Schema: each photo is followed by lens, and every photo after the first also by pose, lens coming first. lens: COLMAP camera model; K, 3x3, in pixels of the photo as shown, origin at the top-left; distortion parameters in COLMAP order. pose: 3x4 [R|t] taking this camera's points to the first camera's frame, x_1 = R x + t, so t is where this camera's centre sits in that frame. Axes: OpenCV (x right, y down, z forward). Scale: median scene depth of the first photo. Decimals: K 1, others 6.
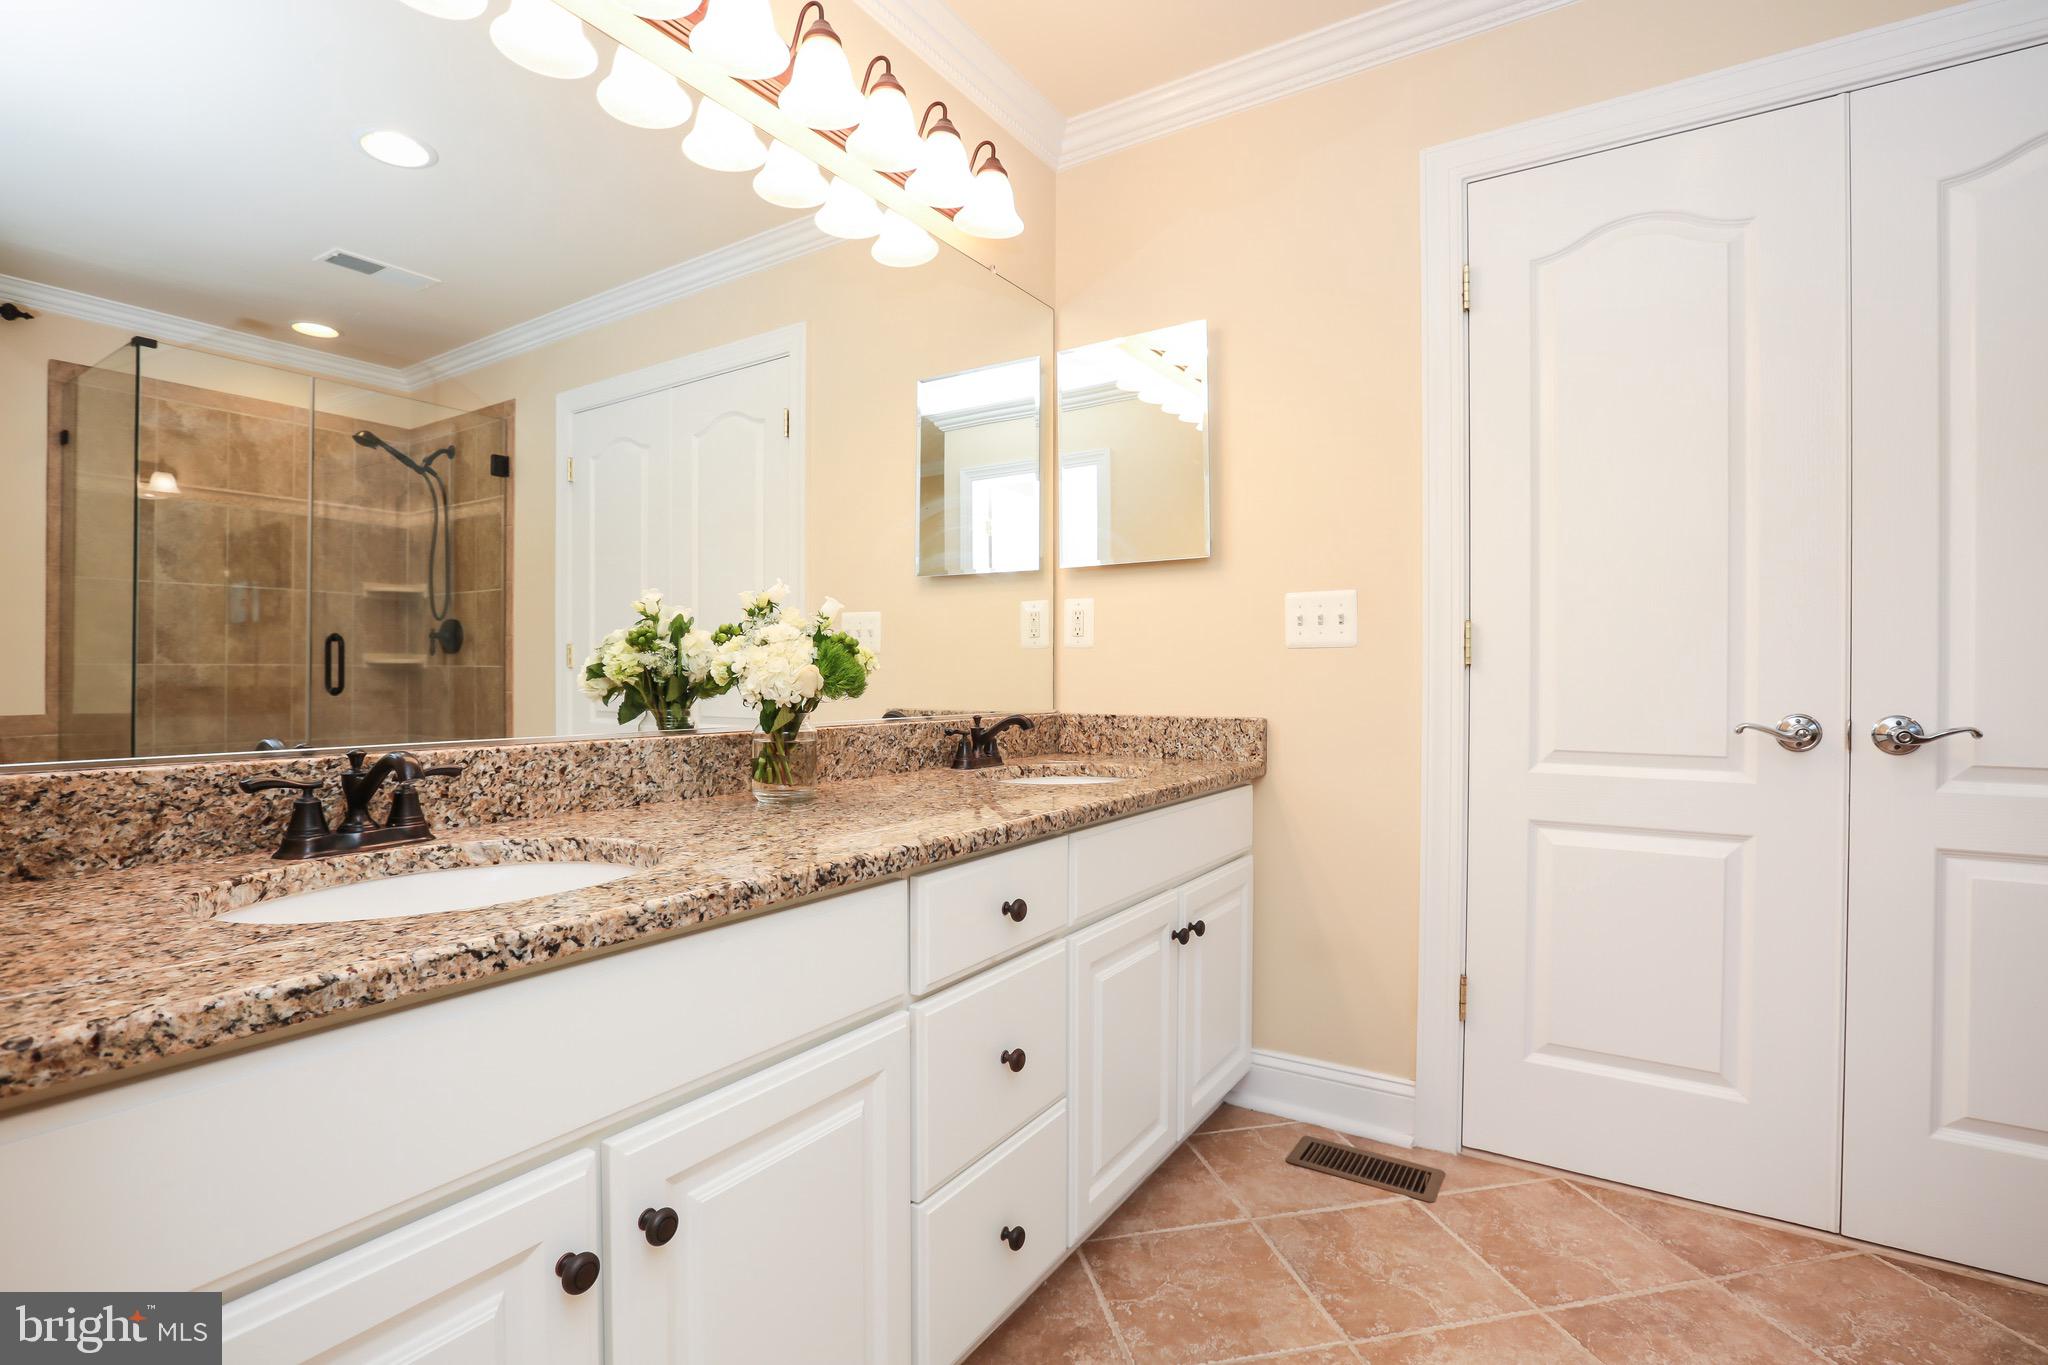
lens RADIAL K [[926.5, 0, 1060.7], [0, 926.5, 690.2], [0, 0, 1]] dist [-0.041840, 0.007486]
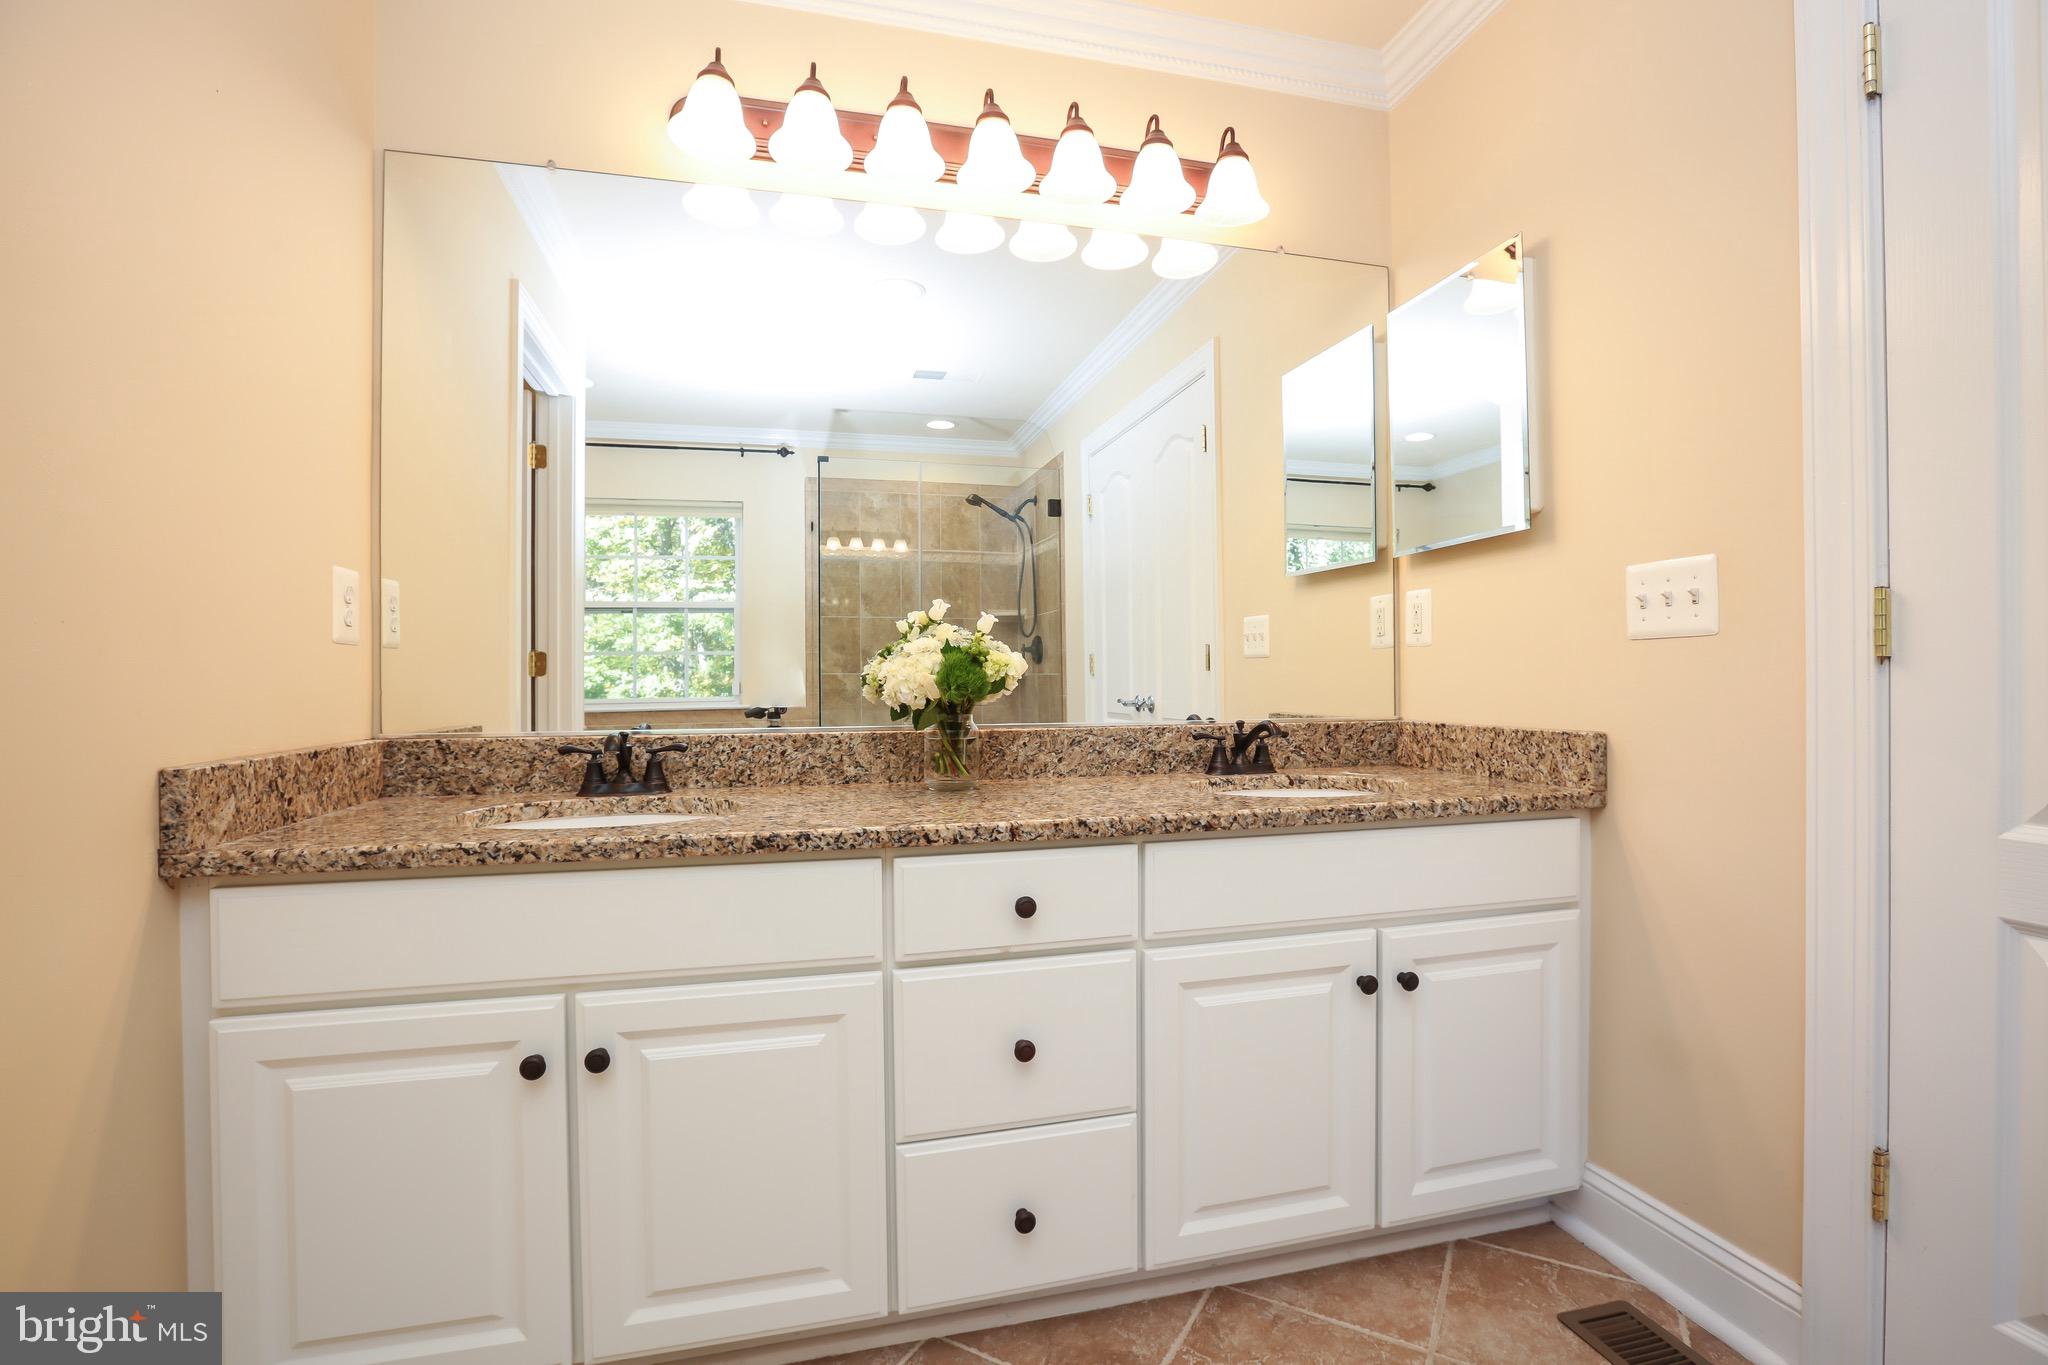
lens RADIAL K [[926.5, 0, 1036.1], [0, 926.5, 688.0], [0, 0, 1]] dist [-0.041840, 0.007486]
pose [[0.735962, -0.000464, -0.677023, 0.508607], [-0.001519, 0.999996, -0.002337, -0.005153], [0.677021, 0.002749, 0.735958, 0.182093]]
